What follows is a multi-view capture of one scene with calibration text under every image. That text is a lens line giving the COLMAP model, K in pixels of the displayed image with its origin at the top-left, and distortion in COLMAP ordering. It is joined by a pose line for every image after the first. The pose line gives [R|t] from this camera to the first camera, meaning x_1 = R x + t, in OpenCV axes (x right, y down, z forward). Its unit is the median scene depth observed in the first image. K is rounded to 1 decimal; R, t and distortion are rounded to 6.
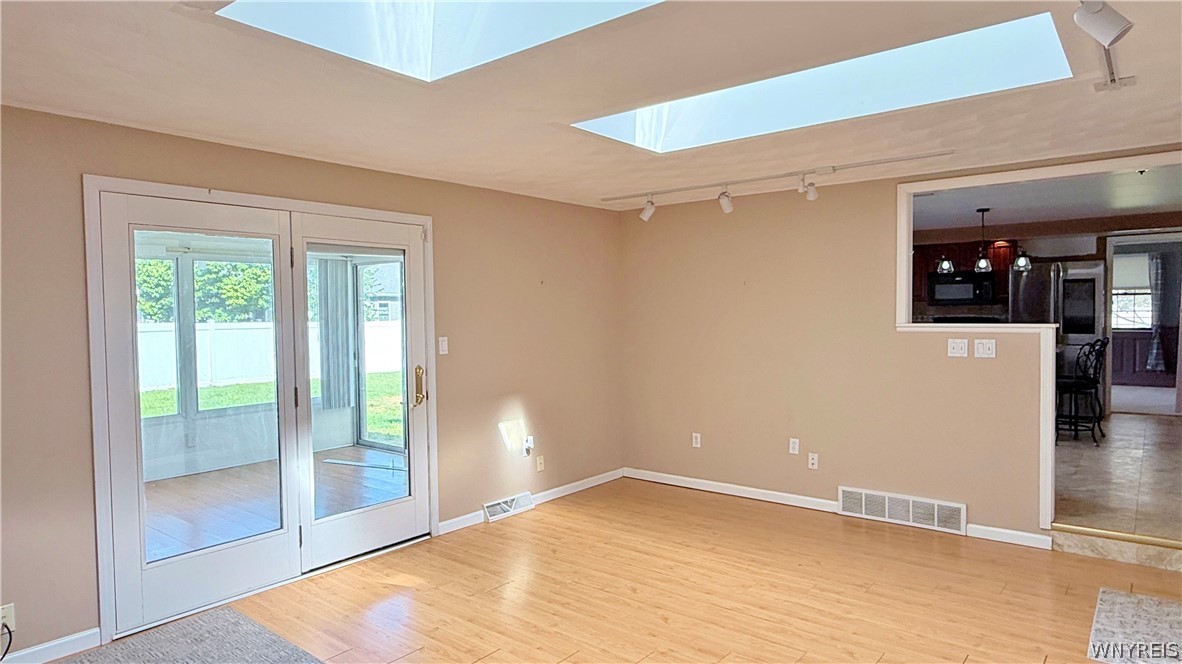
lens RADIAL K [[711.8, 0, 578.4], [0, 711.8, 335.8], [0, 0, 1]] dist [0.003609, -0.000474]
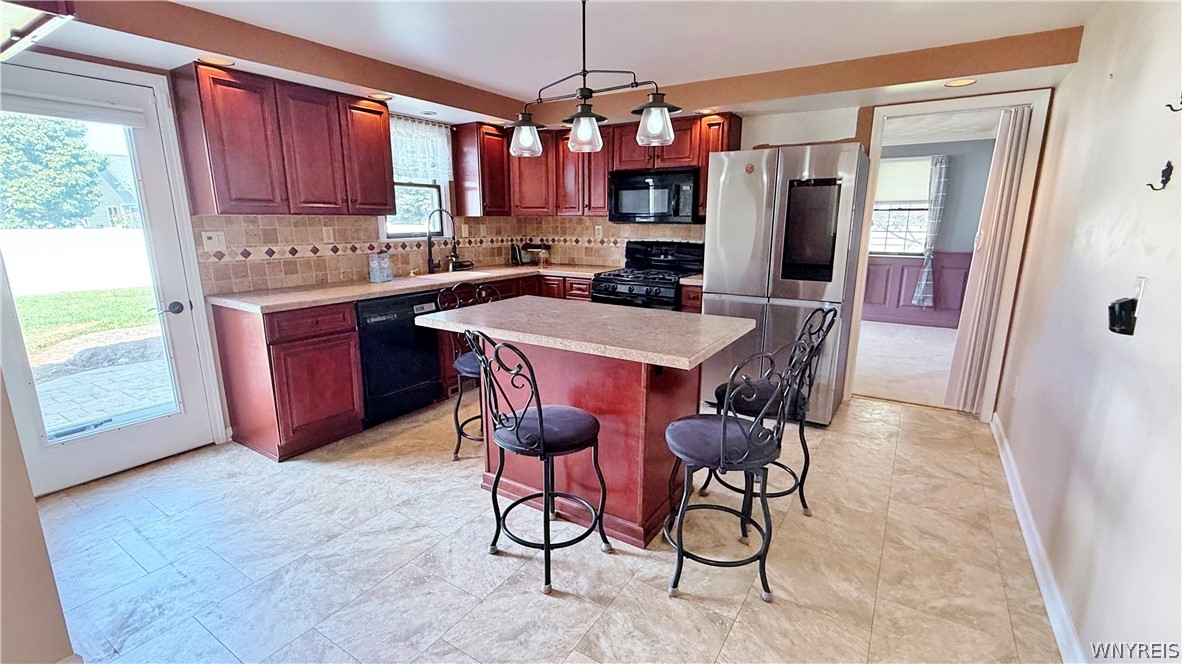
lens RADIAL K [[515.7, 0, 589.0], [0, 515.7, 334.1], [0, 0, 1]] dist [-0.000440, -0.000526]
pose [[0.993553, -0.013637, 0.112543, 0.838090], [-0.007426, 0.982777, 0.184645, -0.060457], [-0.113123, -0.184290, 0.976340, 1.061788]]
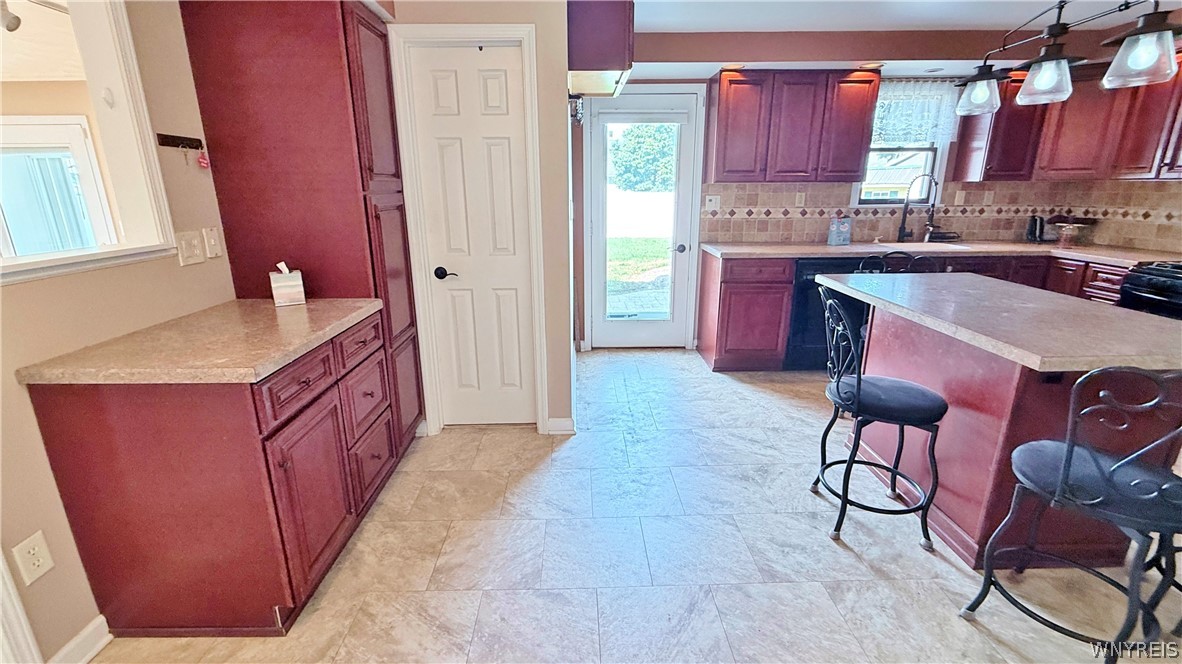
lens RADIAL K [[515.7, 0, 583.6], [0, 515.7, 334.0], [0, 0, 1]] dist [-0.000440, -0.000526]
pose [[0.643627, 0.218119, -0.733600, 0.997407], [-0.025664, 0.964140, 0.264149, -0.062843], [0.764909, -0.151187, 0.626144, 1.012958]]
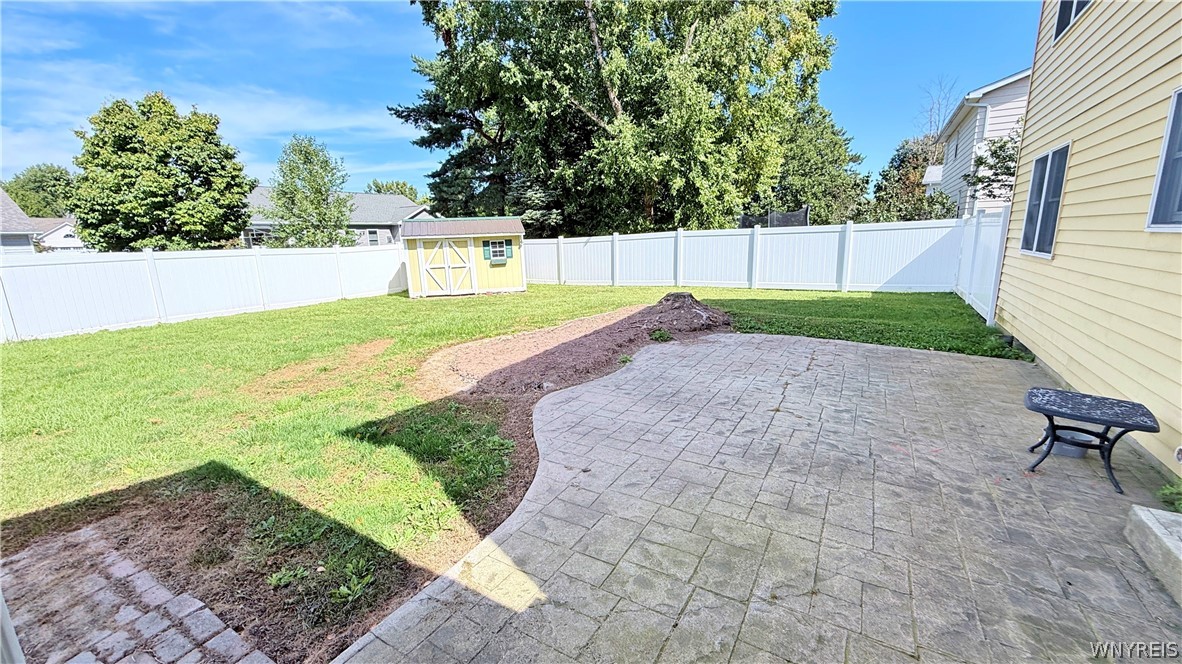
lens RADIAL K [[474.1, 0, 579.9], [0, 474.1, 330.6], [0, 0, 1]] dist [0.002563, 0.000259]
pose [[0.992117, -0.038958, 0.119108, -0.277735], [0.019194, 0.986475, 0.162786, -0.032354], [-0.123839, -0.159217, 0.979446, 1.458396]]
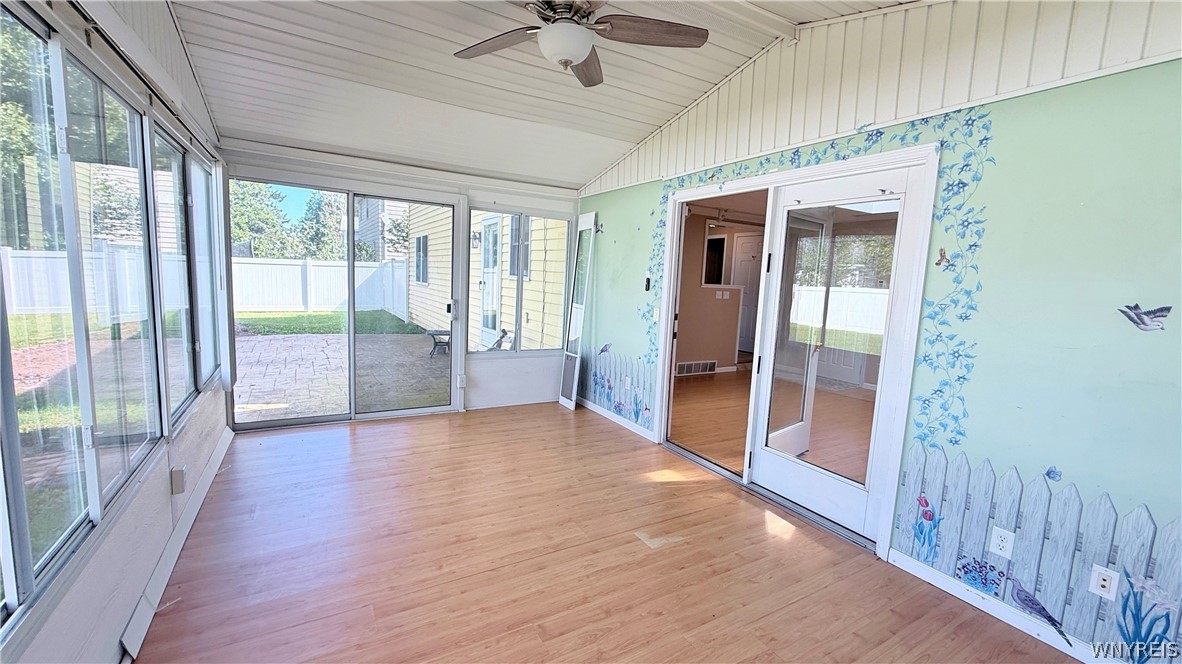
lens RADIAL K [[474.1, 0, 584.3], [0, 474.1, 332.6], [0, 0, 1]] dist [0.002563, 0.000259]
pose [[0.349011, -0.085297, 0.933229, -1.054980], [-0.017259, 0.995095, 0.097406, -0.004333], [-0.936960, -0.050102, 0.345827, 0.832638]]
